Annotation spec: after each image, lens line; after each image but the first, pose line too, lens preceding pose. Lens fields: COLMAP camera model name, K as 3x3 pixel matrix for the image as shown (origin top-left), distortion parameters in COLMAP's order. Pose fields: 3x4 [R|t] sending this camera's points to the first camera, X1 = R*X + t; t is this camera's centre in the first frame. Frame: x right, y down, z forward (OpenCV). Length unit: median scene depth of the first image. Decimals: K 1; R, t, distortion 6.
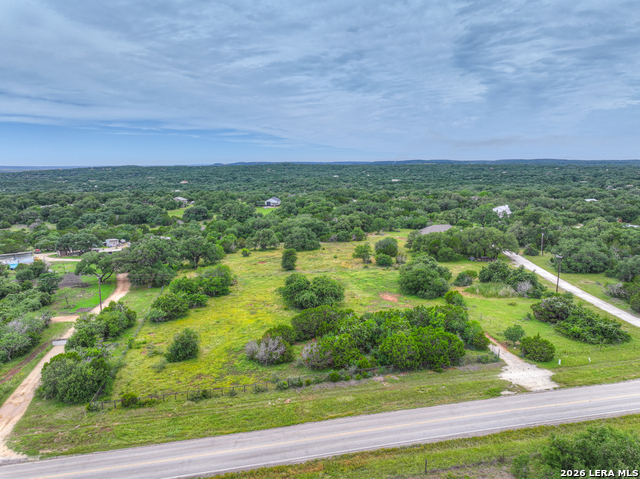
lens RADIAL K [[450.4, 0, 319.3], [0, 450.4, 237.4], [0, 0, 1]] dist [0.003360, 0.008821]
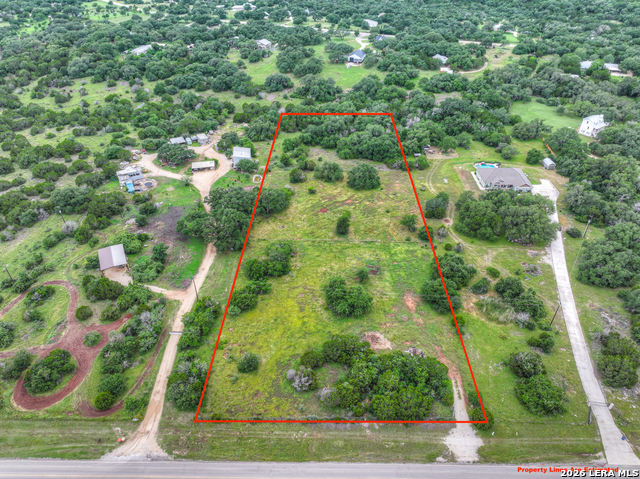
lens RADIAL K [[450.4, 0, 319.3], [0, 450.4, 237.4], [0, 0, 1]] dist [0.003360, 0.008821]
pose [[0.977449, 0.126784, -0.168876, 0.123849], [-0.033693, 0.883099, 0.467974, -0.776210], [0.208466, -0.451731, 0.867457, -0.076818]]
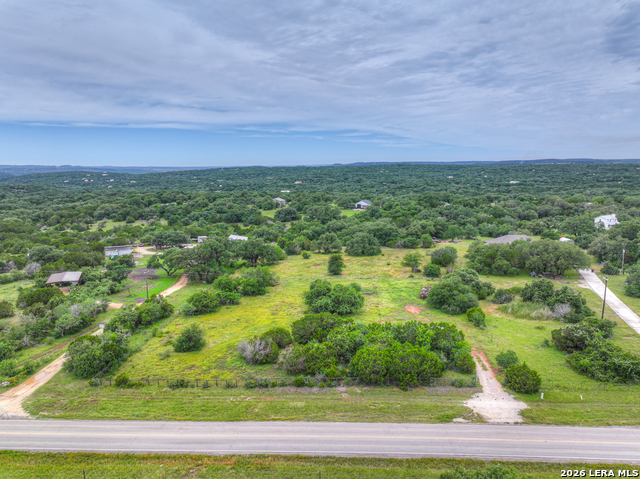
lens RADIAL K [[450.4, 0, 319.3], [0, 450.4, 237.4], [0, 0, 1]] dist [0.003360, 0.008821]
pose [[0.965821, 0.038660, -0.256312, 0.261281], [-0.038577, 0.999241, 0.005356, -0.026960], [0.256324, 0.004715, 0.966579, -0.002738]]
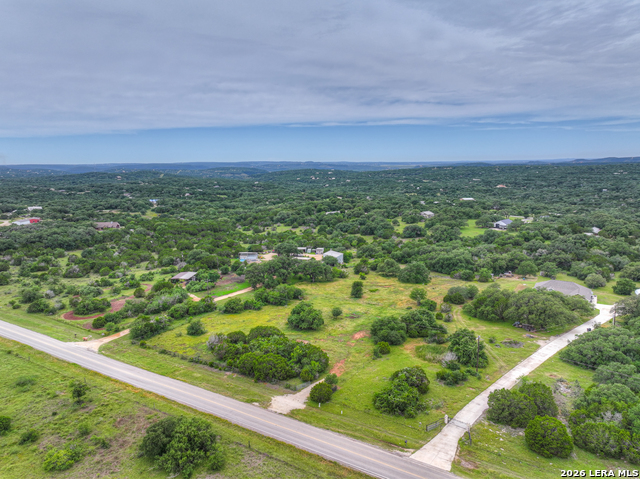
lens RADIAL K [[450.4, 0, 319.3], [0, 450.4, 237.4], [0, 0, 1]] dist [0.003360, 0.008821]
pose [[0.729229, 0.111009, -0.675205, 1.153979], [-0.103143, 0.993311, 0.051913, -0.249263], [0.676451, 0.031786, 0.735801, -0.024342]]
